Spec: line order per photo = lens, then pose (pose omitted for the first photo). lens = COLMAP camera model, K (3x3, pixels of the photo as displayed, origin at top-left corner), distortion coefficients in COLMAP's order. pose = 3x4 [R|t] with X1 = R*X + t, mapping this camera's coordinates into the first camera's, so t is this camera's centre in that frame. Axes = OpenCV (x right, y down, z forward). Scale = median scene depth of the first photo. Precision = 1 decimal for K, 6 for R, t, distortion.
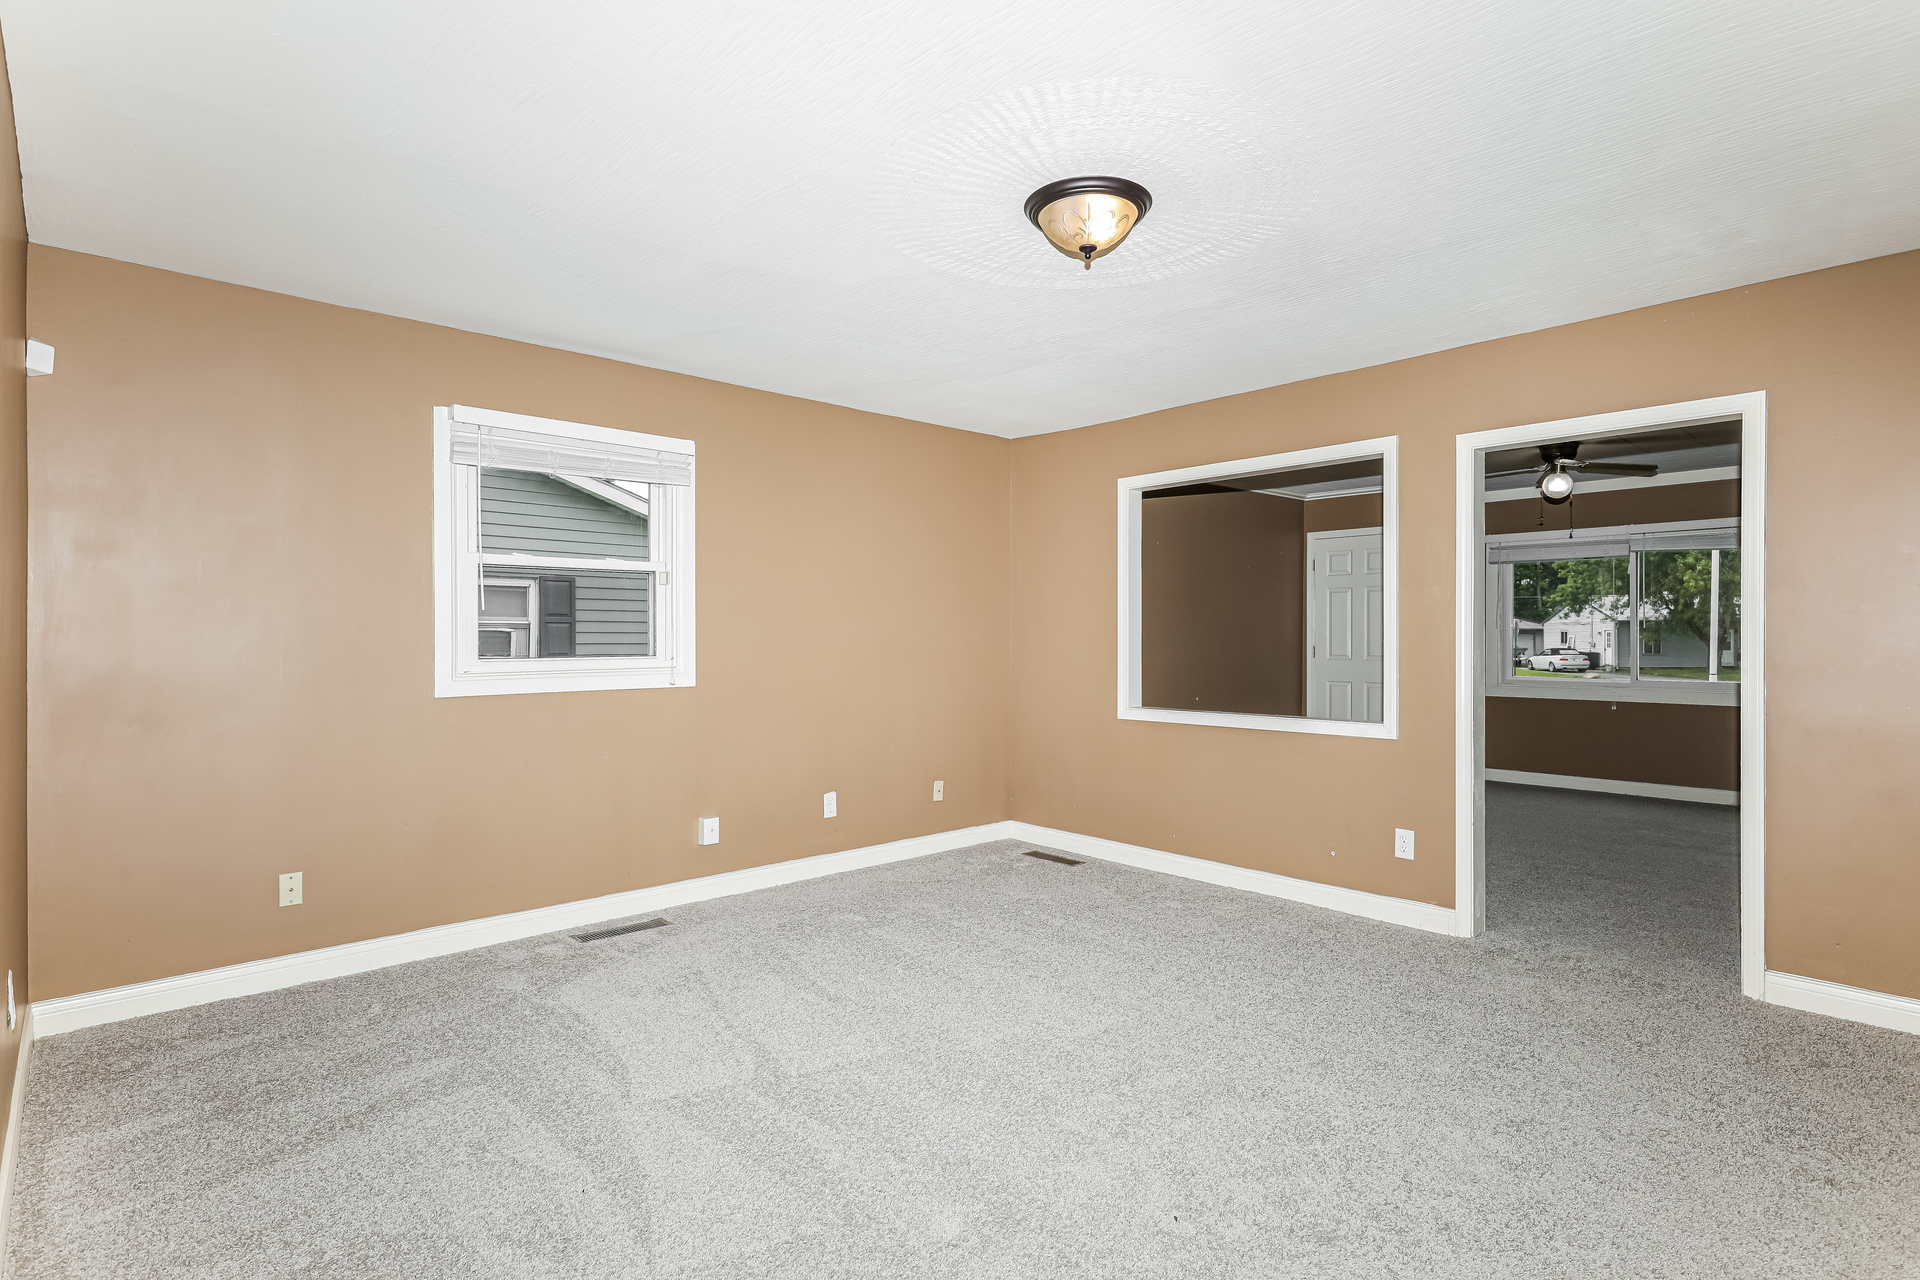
lens RADIAL K [[952.3, 0, 959.1], [0, 952.3, 639.1], [0, 0, 1]] dist [-0.002005, -0.000384]
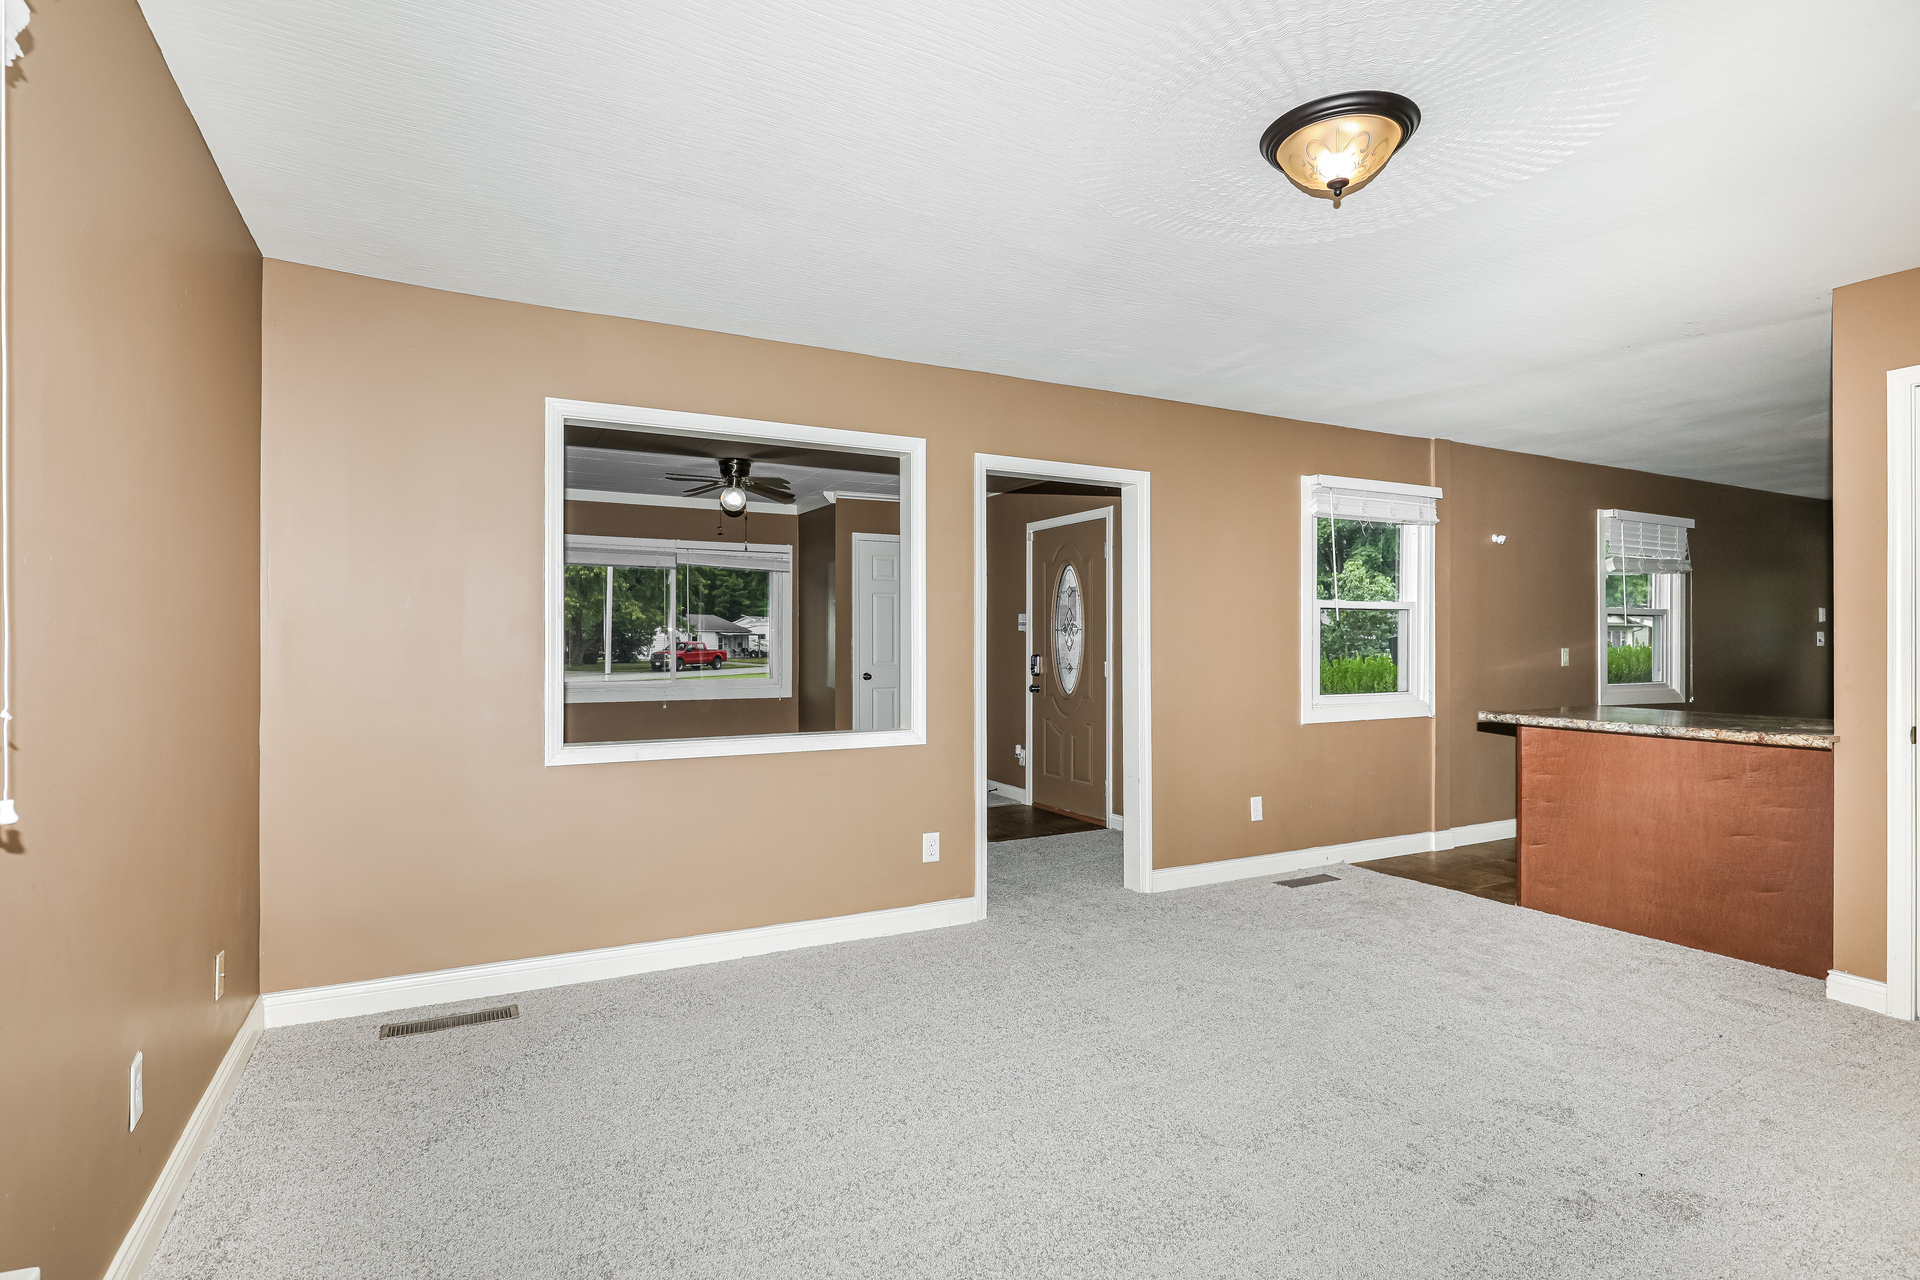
lens RADIAL K [[952.3, 0, 959.1], [0, 952.3, 639.1], [0, 0, 1]] dist [-0.002005, -0.000384]
pose [[0.247075, 0.003532, 0.968990, -0.626813], [0.001413, 0.999991, -0.004005, -0.000168], [-0.968995, 0.002358, 0.247068, 0.909332]]
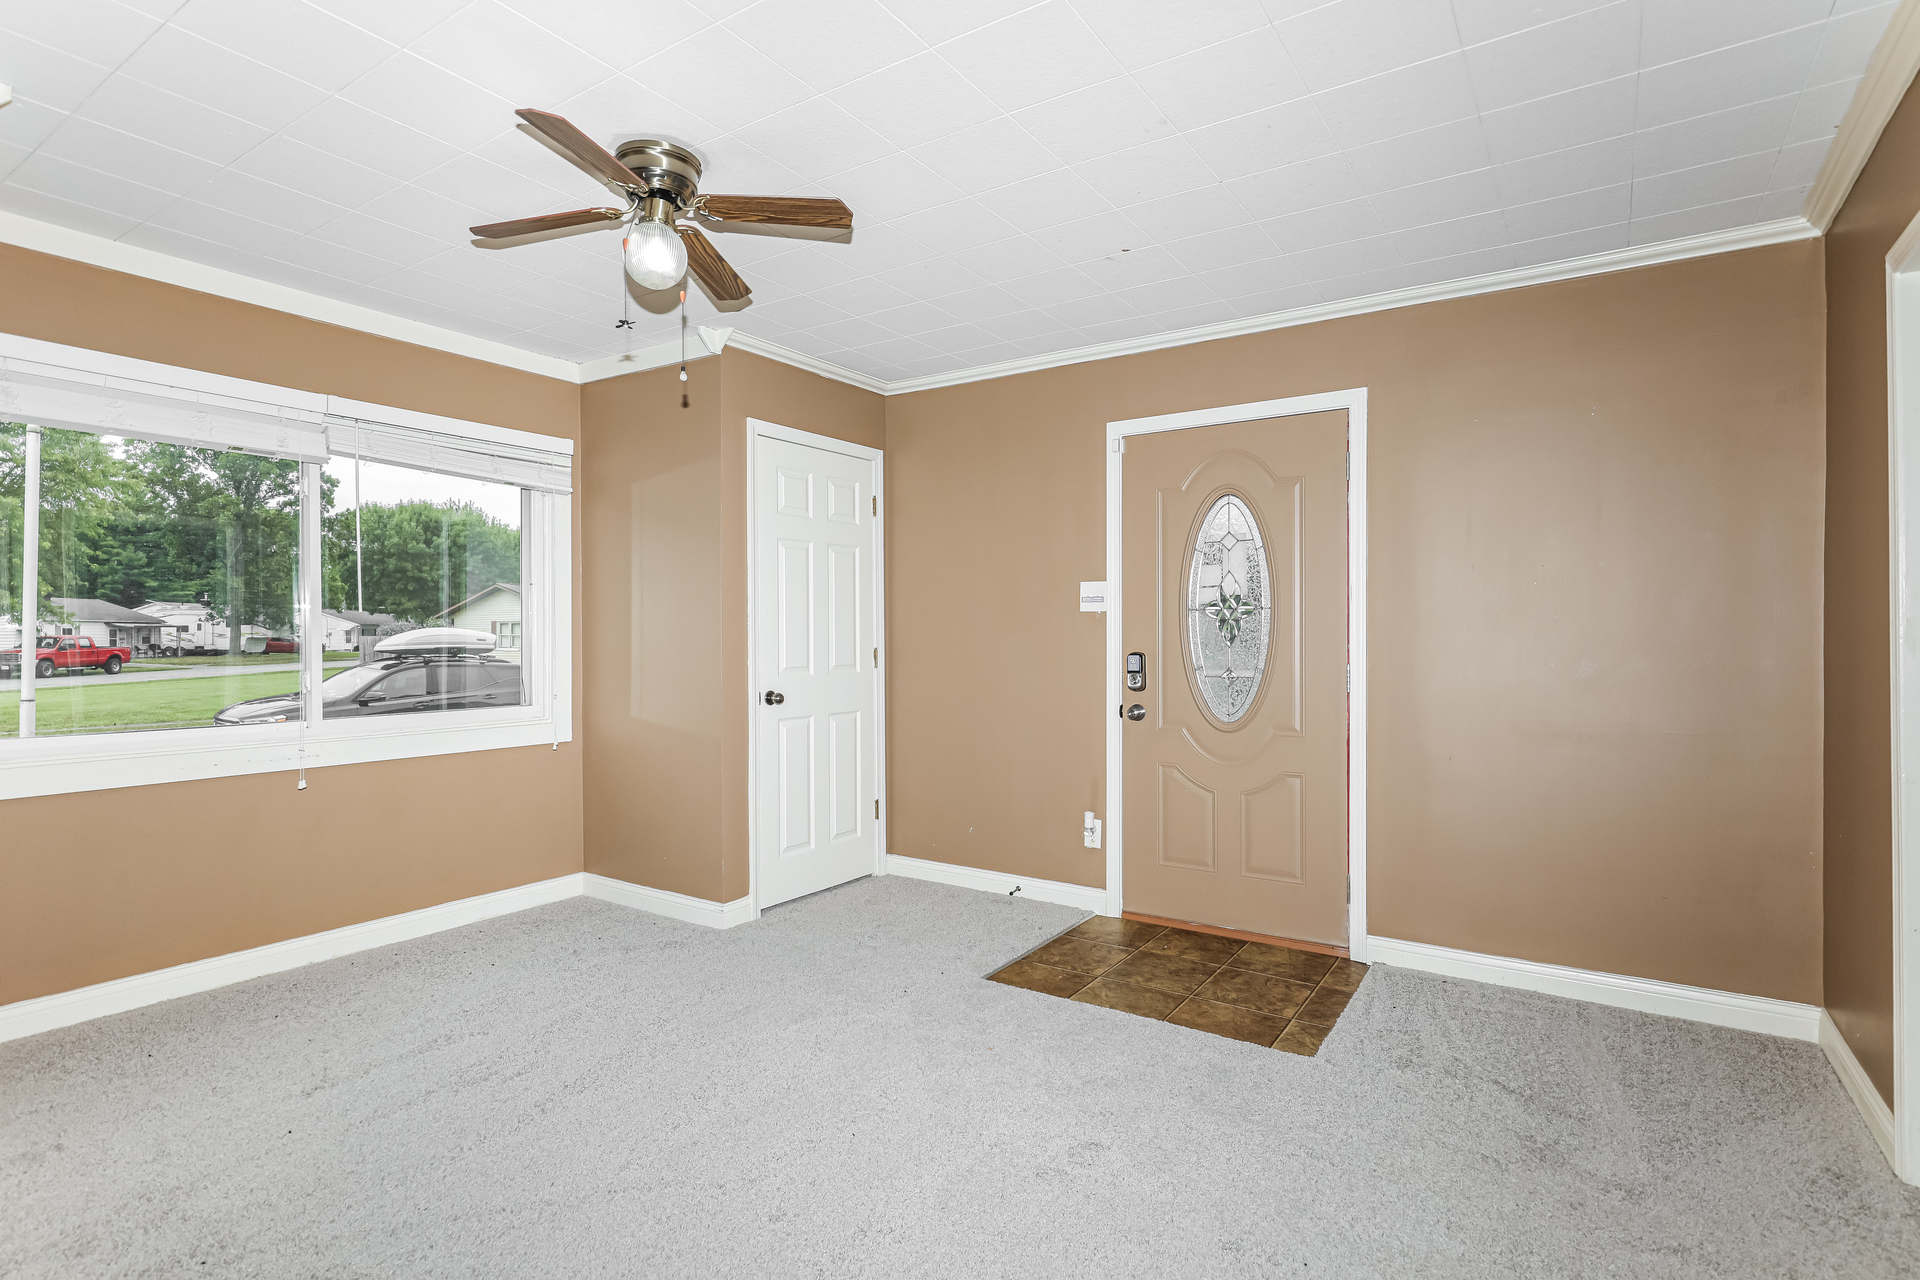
lens RADIAL K [[957.4, 0, 945.6], [0, 957.4, 639.5], [0, 0, 1]] dist [-0.001022, 0.000216]
pose [[-0.231120, -0.003515, 0.972919, 0.365610], [0.002875, 0.999987, 0.004295, 0.002866], [-0.972921, 0.003790, -0.231107, 1.794523]]
